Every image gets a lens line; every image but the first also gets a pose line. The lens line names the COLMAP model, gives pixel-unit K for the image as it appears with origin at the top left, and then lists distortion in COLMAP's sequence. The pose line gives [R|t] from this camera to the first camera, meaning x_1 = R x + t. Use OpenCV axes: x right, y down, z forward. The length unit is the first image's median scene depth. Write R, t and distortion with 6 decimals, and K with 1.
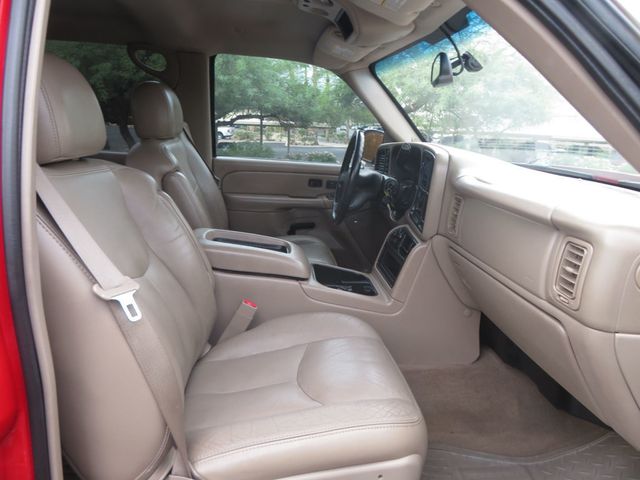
lens RADIAL K [[469.6, 0, 324.7], [0, 469.6, 234.5], [0, 0, 1]] dist [-0.006163, 0.002758]
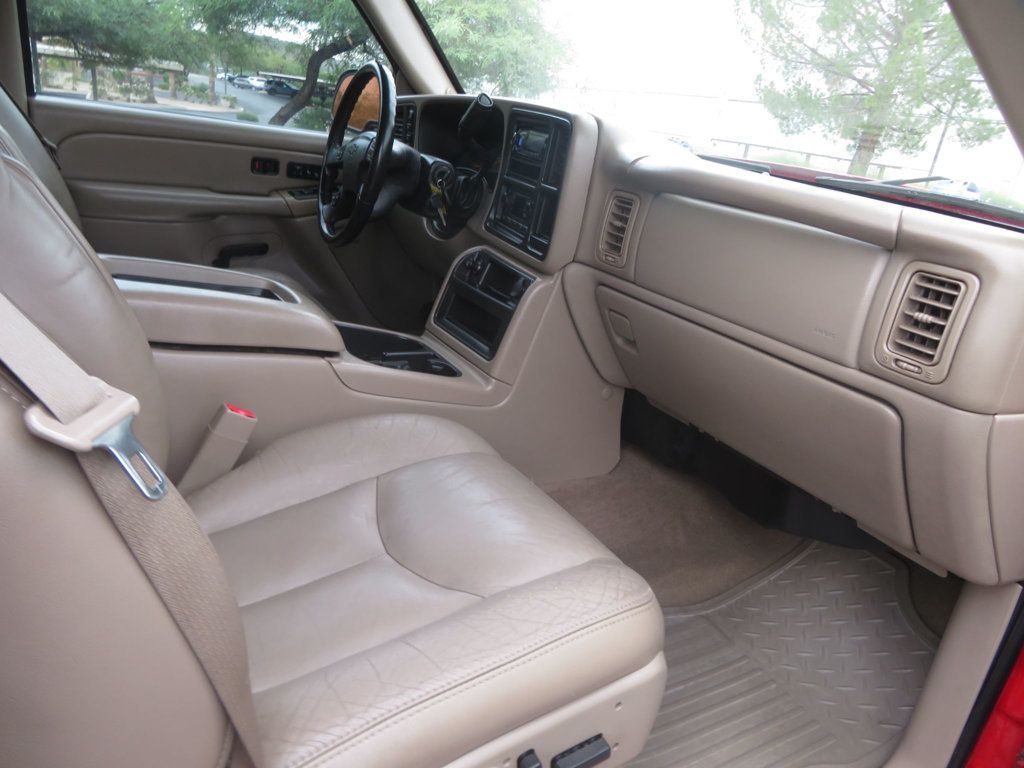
lens RADIAL K [[737.3, 0, 512.5], [0, 737.3, 387.5], [0, 0, 1]] dist [-0.006083, 0.000316]
pose [[0.909385, -0.075972, 0.408959, -0.171462], [0.009142, 0.986592, 0.162949, 0.002631], [-0.415855, -0.144444, 0.897887, 0.173515]]
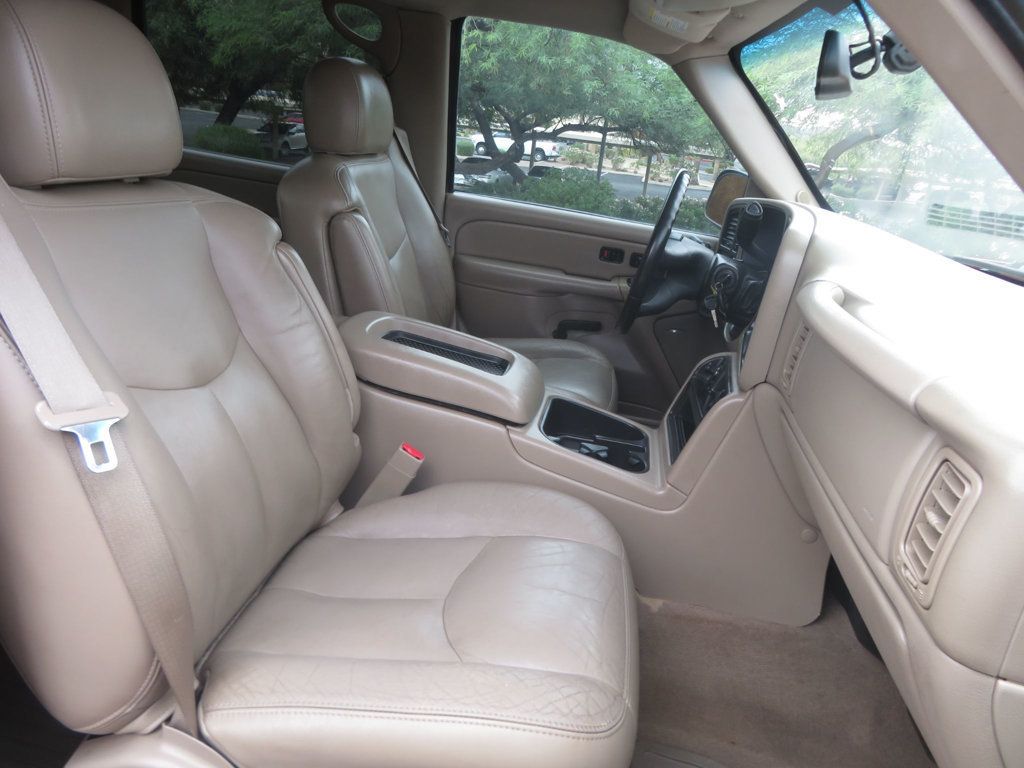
lens RADIAL K [[751.3, 0, 519.5], [0, 751.3, 375.2], [0, 0, 1]] dist [-0.006163, 0.002758]
pose [[0.965462, 0.145169, -0.216355, 0.129786], [-0.129590, 0.987951, 0.084611, -0.036866], [0.226031, -0.053651, 0.972642, 0.093006]]
